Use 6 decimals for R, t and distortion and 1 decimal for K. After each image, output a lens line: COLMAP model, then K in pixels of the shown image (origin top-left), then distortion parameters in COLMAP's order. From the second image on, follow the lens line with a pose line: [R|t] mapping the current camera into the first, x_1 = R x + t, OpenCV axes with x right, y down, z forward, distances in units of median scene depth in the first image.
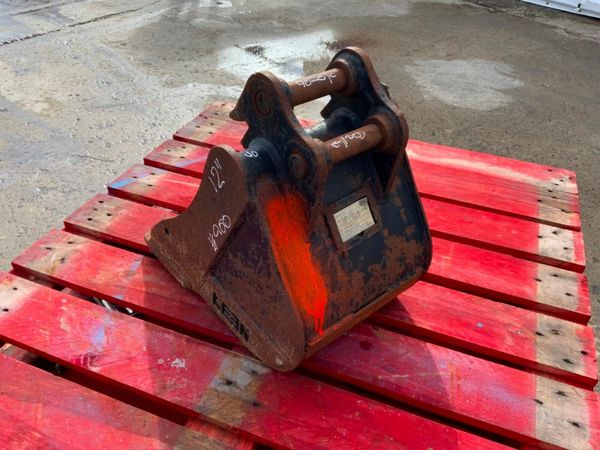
lens RADIAL K [[499.8, 0, 300.0], [0, 499.8, 225.0], [0, 0, 1]] dist [0.060561, -0.110122]
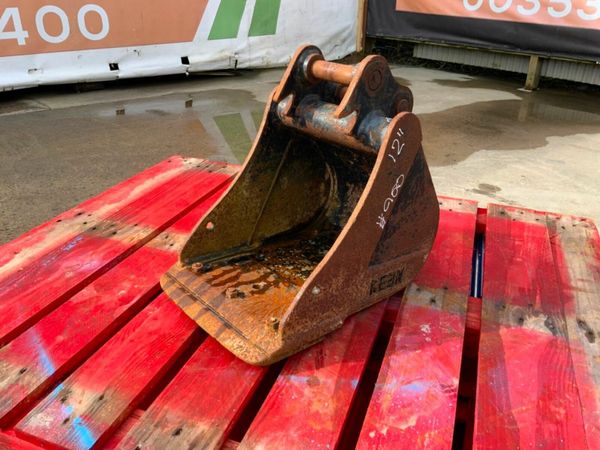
lens RADIAL K [[499.8, 0, 300.0], [0, 499.8, 225.0], [0, 0, 1]] dist [0.060561, -0.110122]
pose [[-0.017928, -0.473357, 0.880688, -1.035990], [0.589726, 0.706294, 0.391627, -0.451590], [-0.807404, 0.526386, 0.266488, 0.764711]]
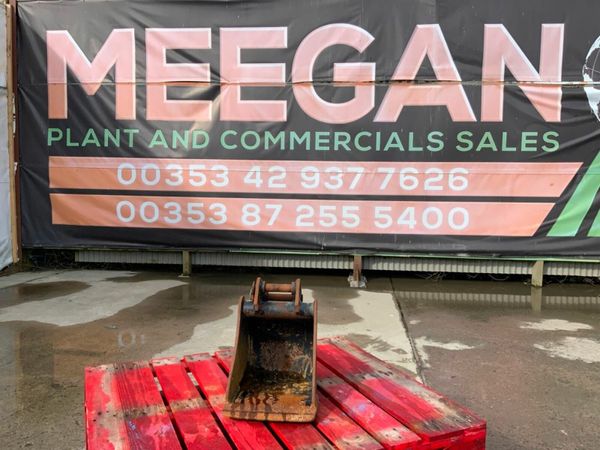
lens RADIAL K [[500.0, 0, 300.0], [0, 500.0, 225.0], [0, 0, 1]] dist [0.095112, -0.193214]
pose [[-0.707350, -0.102508, 0.699391, -1.641634], [0.396830, 0.761213, 0.512914, -1.590983], [-0.584963, 0.640349, -0.497766, 1.719182]]
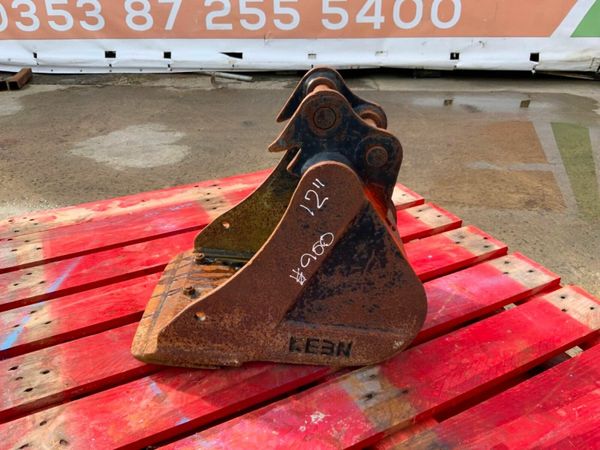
lens RADIAL K [[500.0, 0, 300.0], [0, 500.0, 225.0], [0, 0, 1]] dist [0.095112, -0.193214]
pose [[0.663407, -0.384125, 0.642136, -0.680896], [0.473867, 0.879829, 0.036748, -0.079471], [-0.579086, 0.279908, 0.765710, 0.199523]]
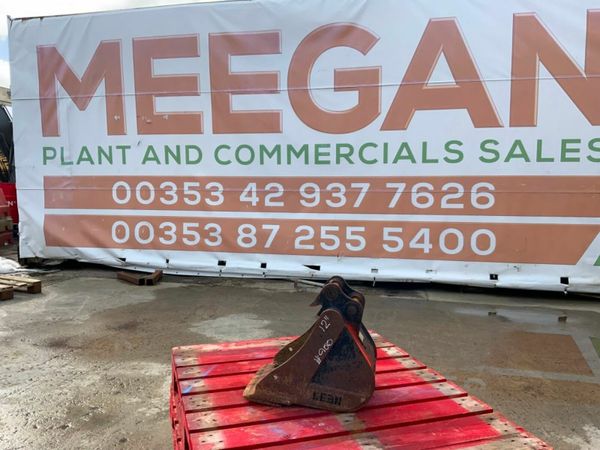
lens RADIAL K [[500.0, 0, 300.0], [0, 500.0, 225.0], [0, 0, 1]] dist [0.095112, -0.193214]
pose [[0.778931, -0.075594, 0.622537, -1.463441], [0.391016, 0.834651, -0.387897, 0.343161], [-0.490278, 0.545567, 0.679694, -0.782354]]
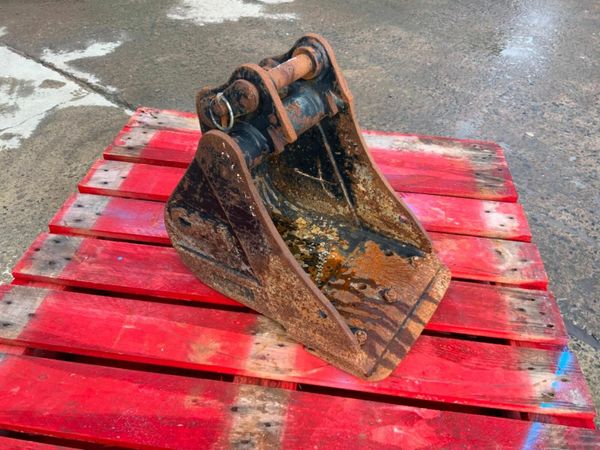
lens RADIAL K [[494.5, 0, 300.0], [0, 494.5, 225.0], [0, 0, 1]] dist [0.087250, -0.169428]
pose [[-0.965595, 0.099387, -0.240311, 0.237457], [-0.214908, 0.215365, 0.952593, -1.029513], [0.146430, 0.971463, -0.186596, 1.251198]]
